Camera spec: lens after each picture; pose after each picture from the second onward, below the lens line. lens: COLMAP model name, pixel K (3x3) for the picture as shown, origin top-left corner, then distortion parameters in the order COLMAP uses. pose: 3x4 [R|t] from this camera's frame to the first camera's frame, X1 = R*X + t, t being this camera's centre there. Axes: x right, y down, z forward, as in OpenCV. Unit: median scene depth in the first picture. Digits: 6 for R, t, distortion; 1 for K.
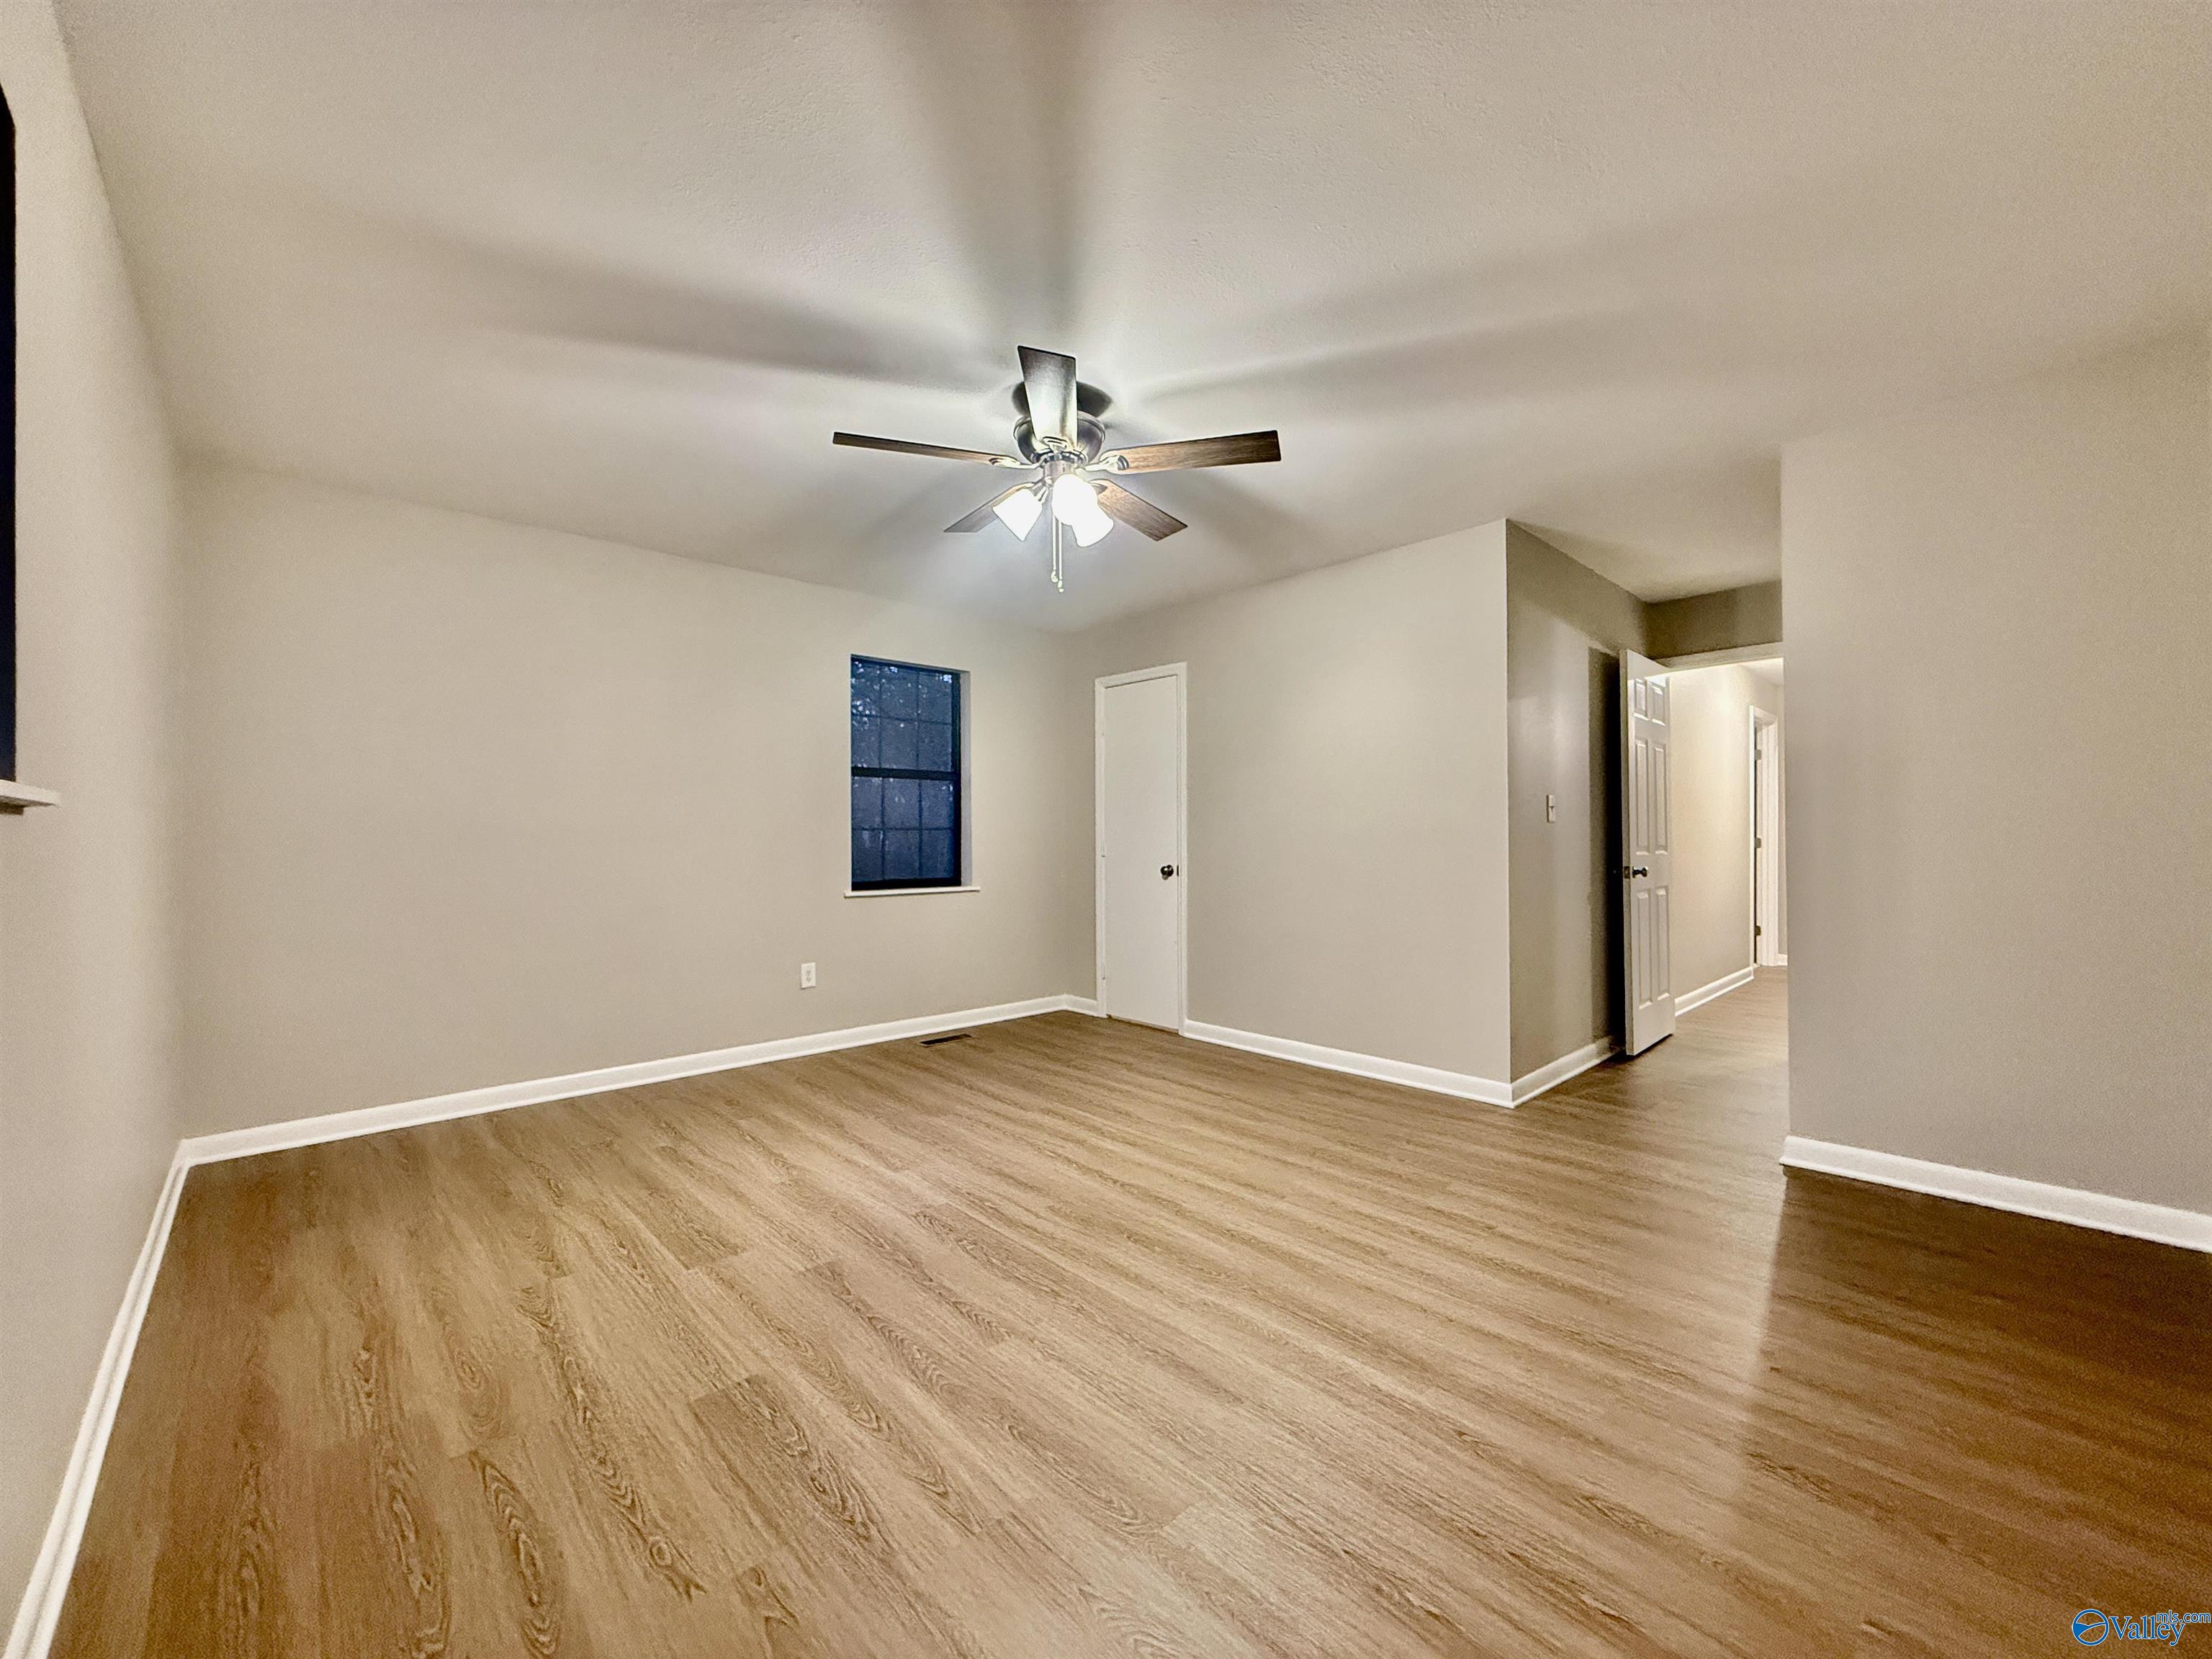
lens RADIAL K [[878.2, 0, 1088.4], [0, 878.2, 831.6], [0, 0, 1]] dist [-0.001669, 0.000837]
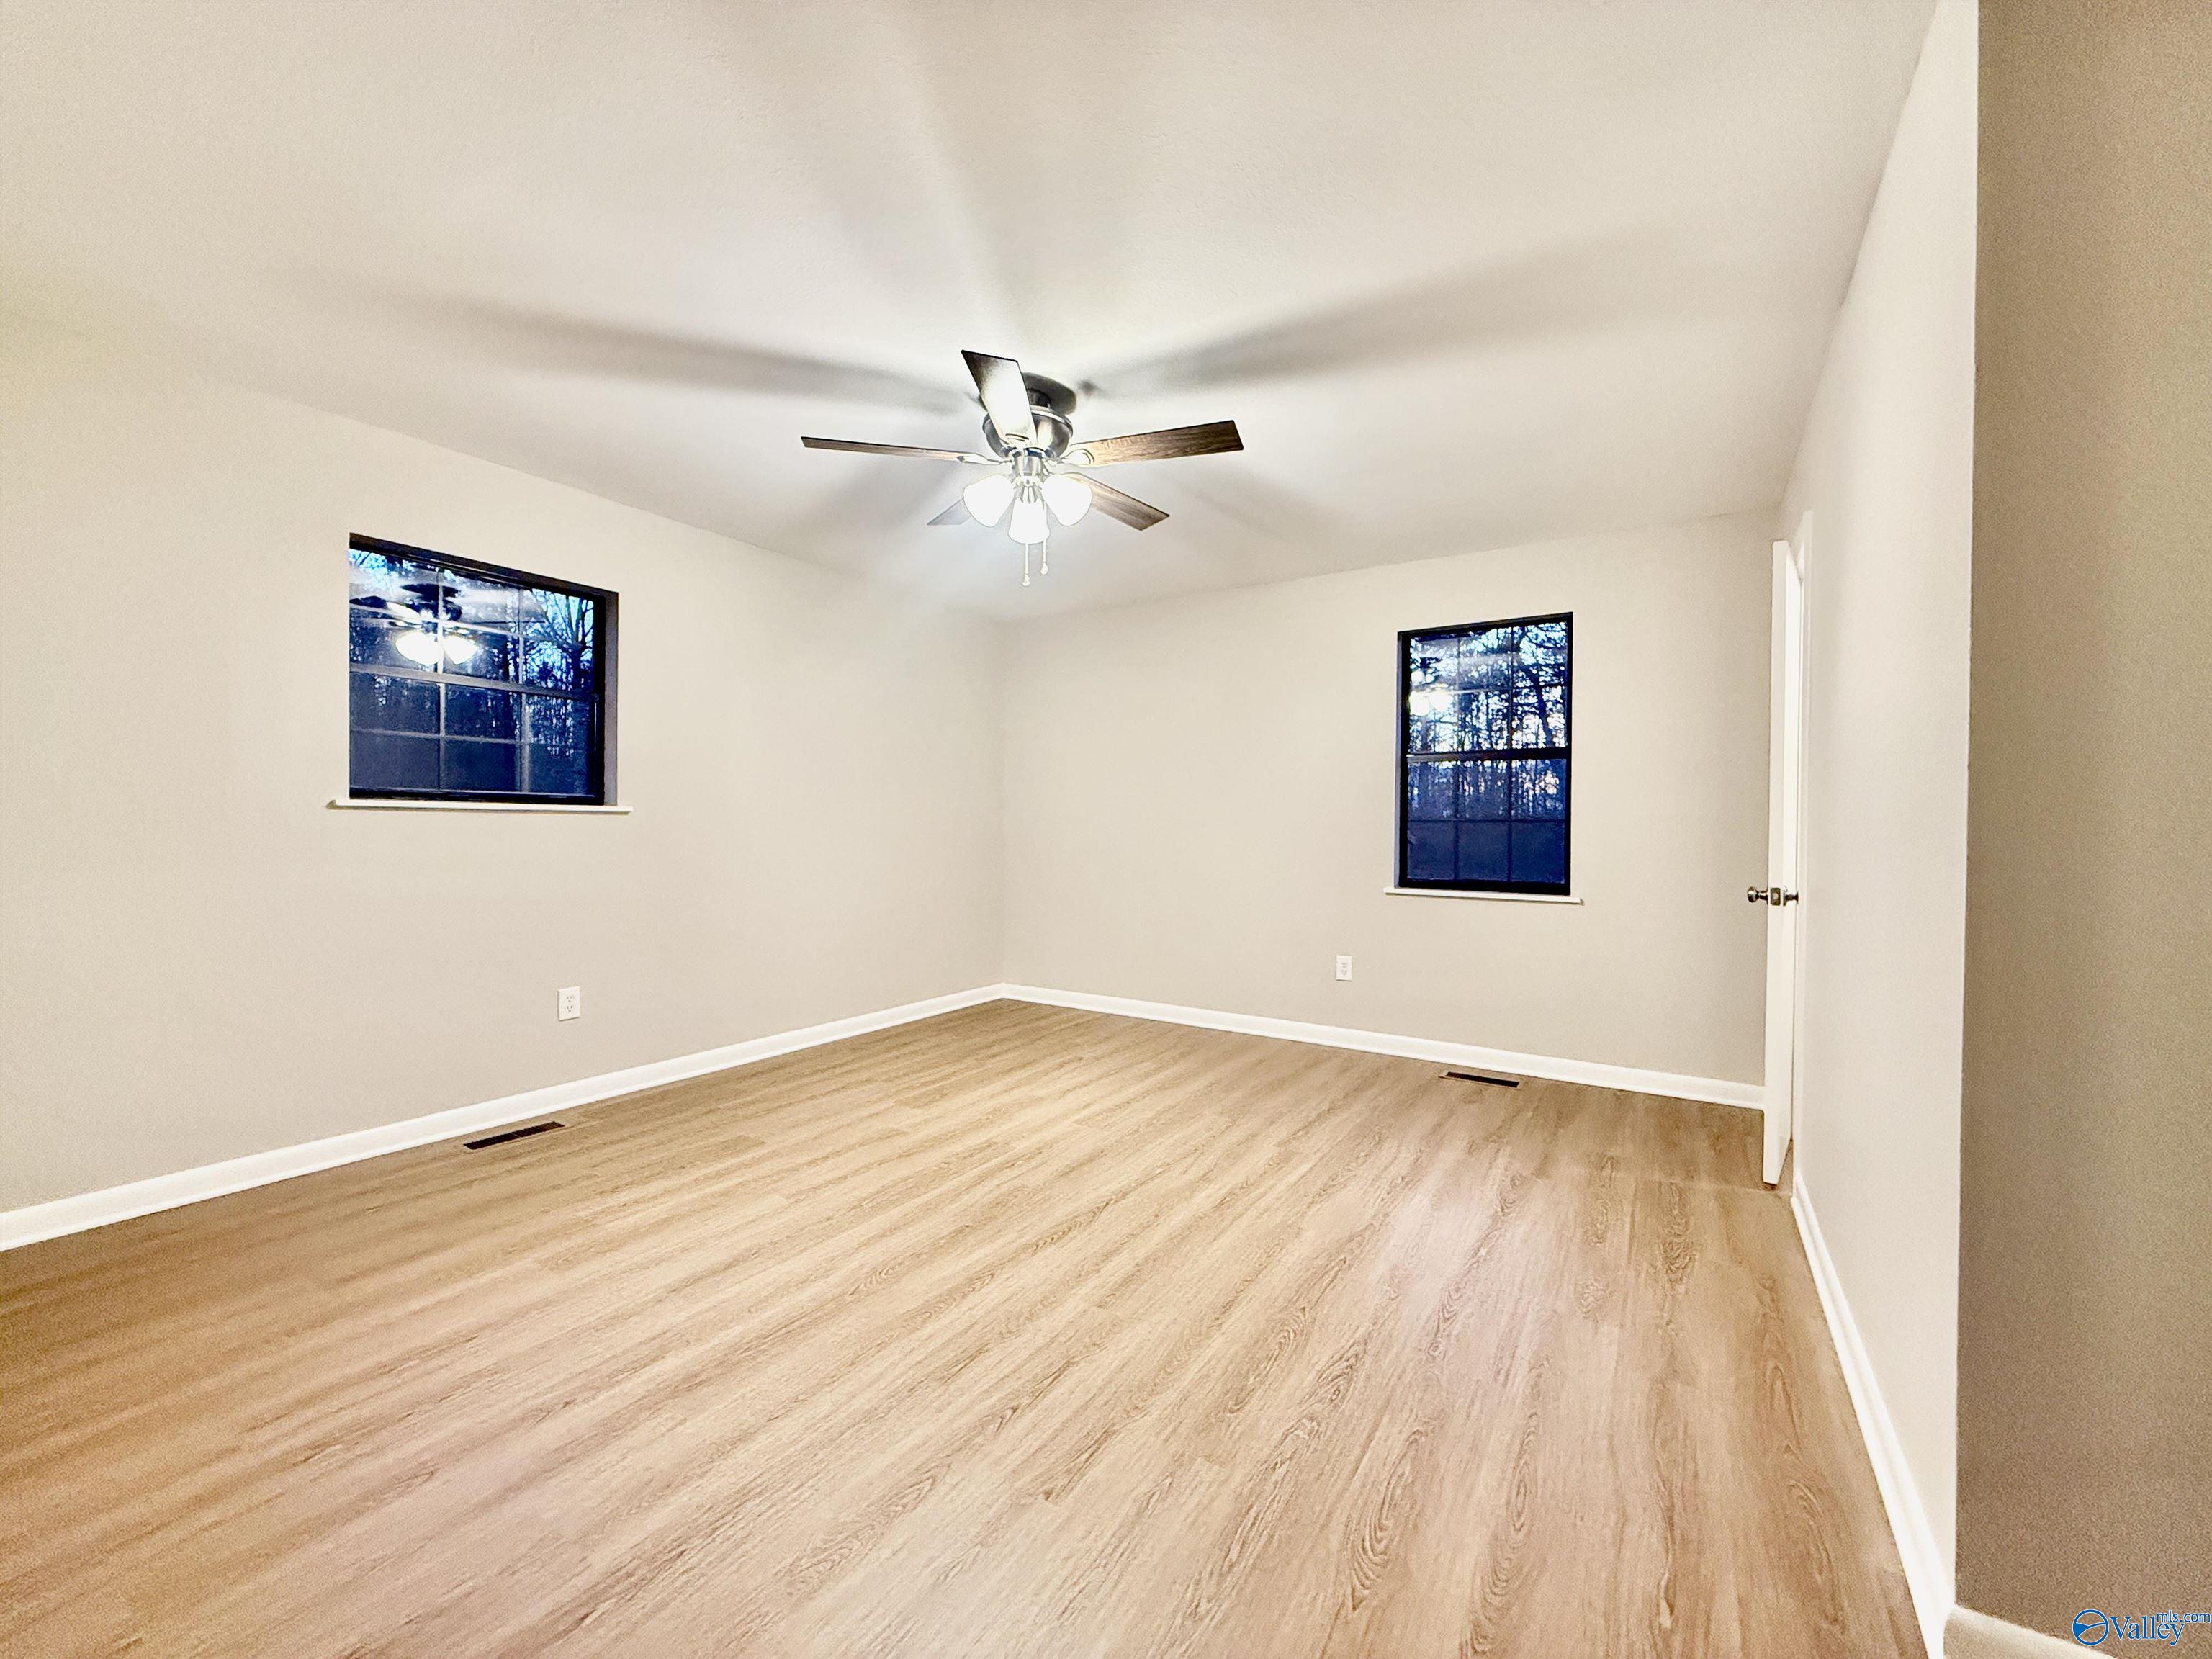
lens RADIAL K [[878.2, 0, 1107.8], [0, 878.2, 832.3], [0, 0, 1]] dist [-0.001669, 0.000837]
pose [[0.246407, 0.010010, -0.969115, 0.884454], [-0.004057, 0.999949, 0.009297, 0.003909], [0.969158, 0.001641, 0.246435, 0.766219]]
